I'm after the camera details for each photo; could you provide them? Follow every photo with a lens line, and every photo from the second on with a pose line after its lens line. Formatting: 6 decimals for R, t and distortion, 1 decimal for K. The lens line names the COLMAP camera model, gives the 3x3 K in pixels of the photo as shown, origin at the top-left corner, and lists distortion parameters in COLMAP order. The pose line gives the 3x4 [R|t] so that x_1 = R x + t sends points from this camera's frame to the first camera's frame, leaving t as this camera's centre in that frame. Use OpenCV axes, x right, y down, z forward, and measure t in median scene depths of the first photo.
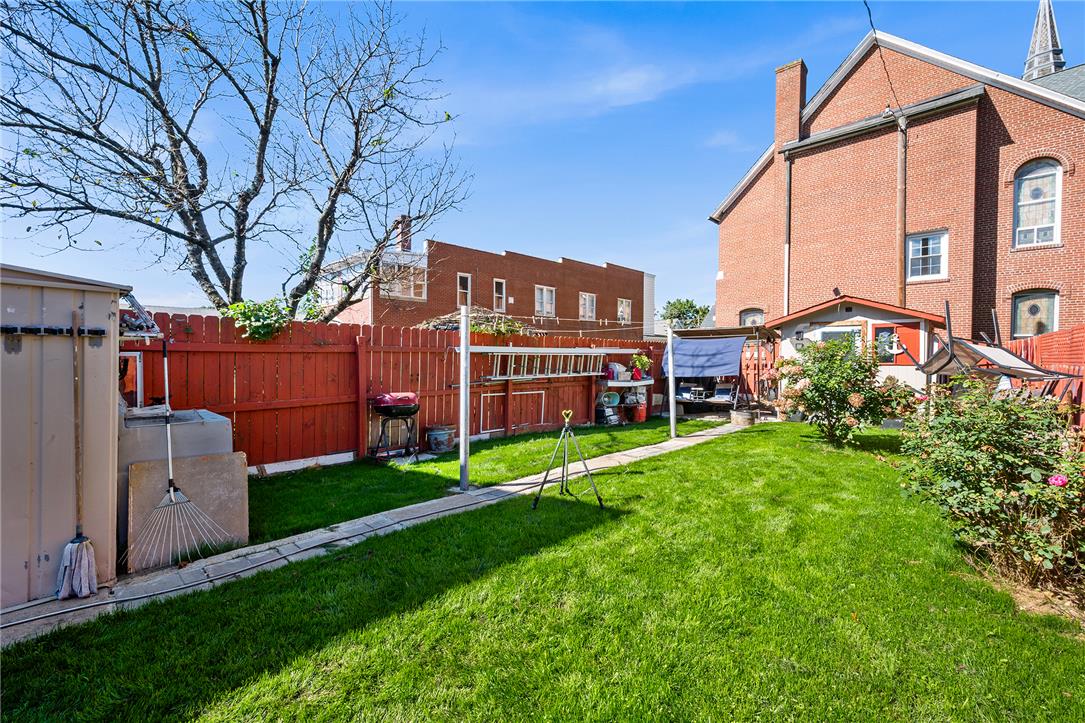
lens RADIAL K [[454.9, 0, 542.5], [0, 454.9, 361.5], [0, 0, 1]] dist [-0.000479, -0.000561]
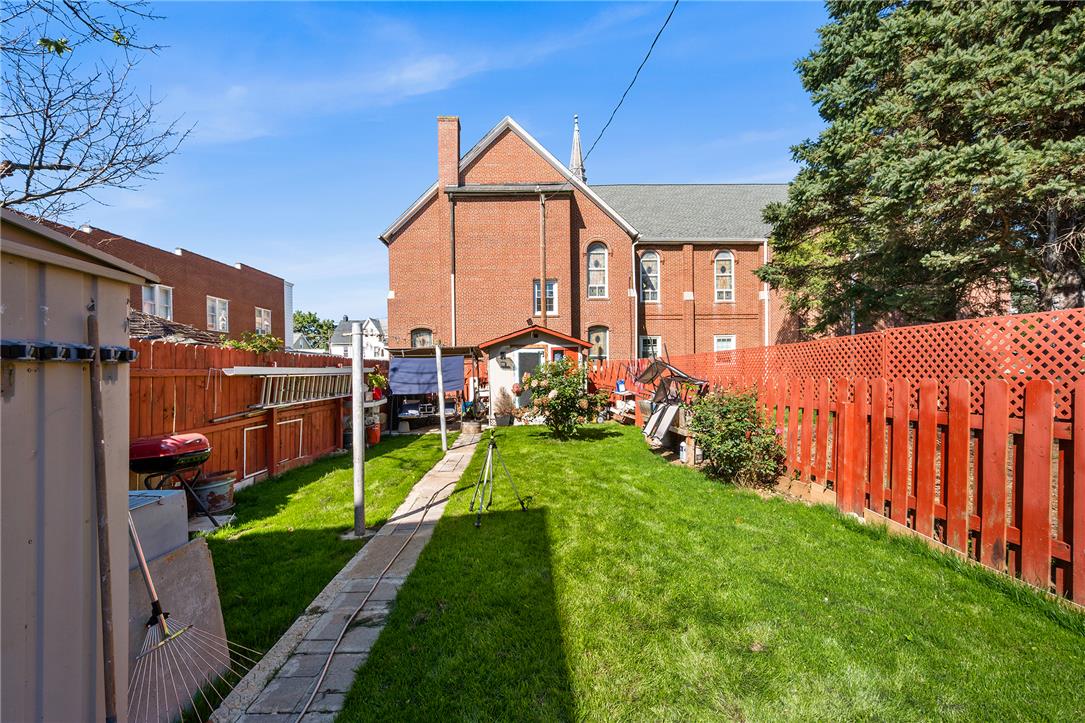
lens RADIAL K [[461.3, 0, 540.4], [0, 461.3, 370.5], [0, 0, 1]] dist [0.001048, -0.000119]
pose [[0.704156, -0.014352, 0.709900, -0.241735], [0.026006, 0.999646, -0.005586, -0.006887], [-0.709569, 0.022395, 0.704280, 0.058309]]
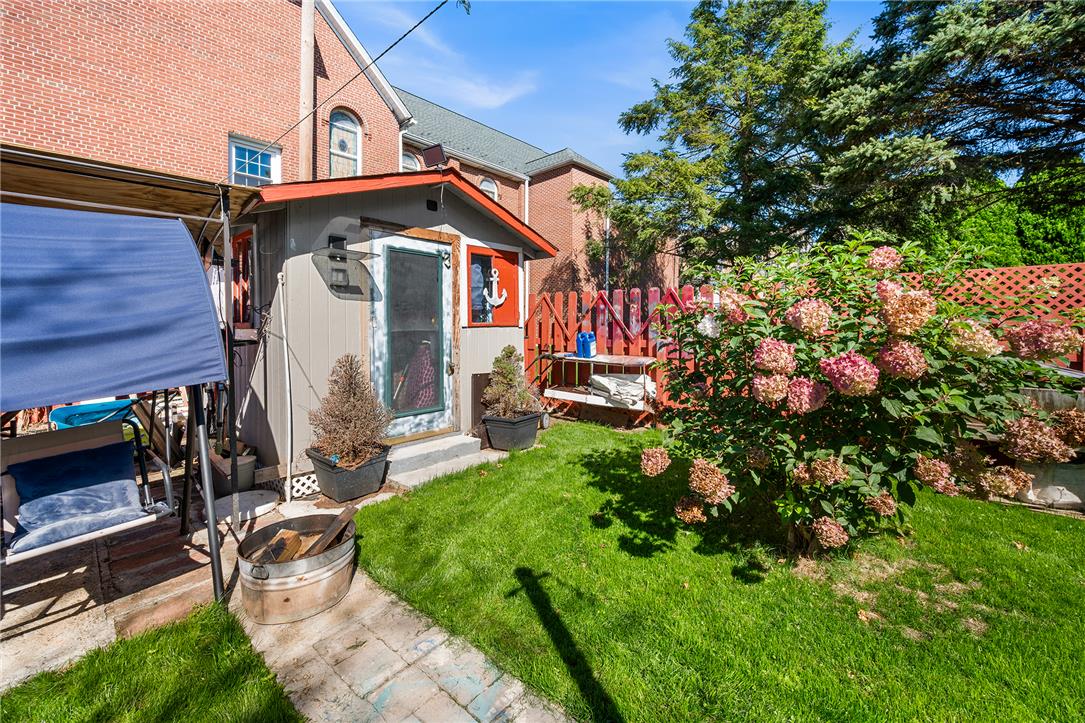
lens RADIAL K [[441.1, 0, 544.5], [0, 441.1, 334.8], [0, 0, 1]] dist [-0.000003, 0.000105]
pose [[0.008391, -0.031611, 0.999465, 0.215677], [0.002425, 0.999498, 0.031591, 0.001319], [-0.999962, 0.002159, 0.008464, 0.830685]]
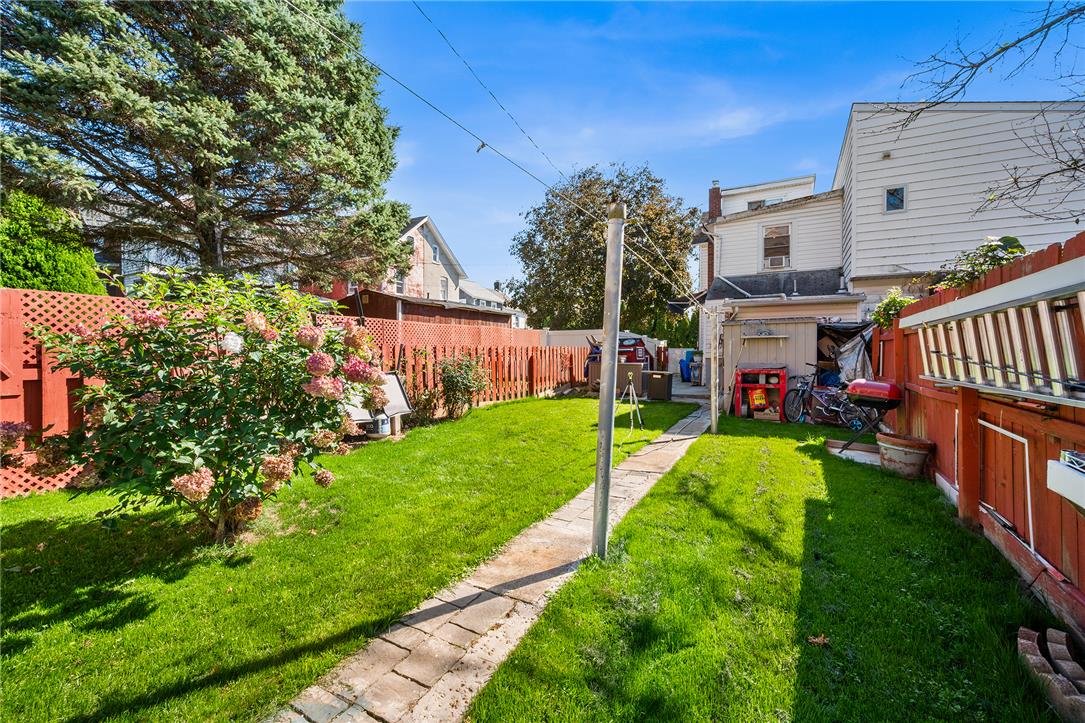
lens RADIAL K [[454.9, 0, 542.5], [0, 454.9, 361.5], [0, 0, 1]] dist [-0.000479, -0.000561]
pose [[-0.969887, -0.009536, -0.243371, 0.284066], [-0.013073, 0.999831, 0.012926, 0.006268], [0.243206, 0.015718, -0.969847, 0.946152]]
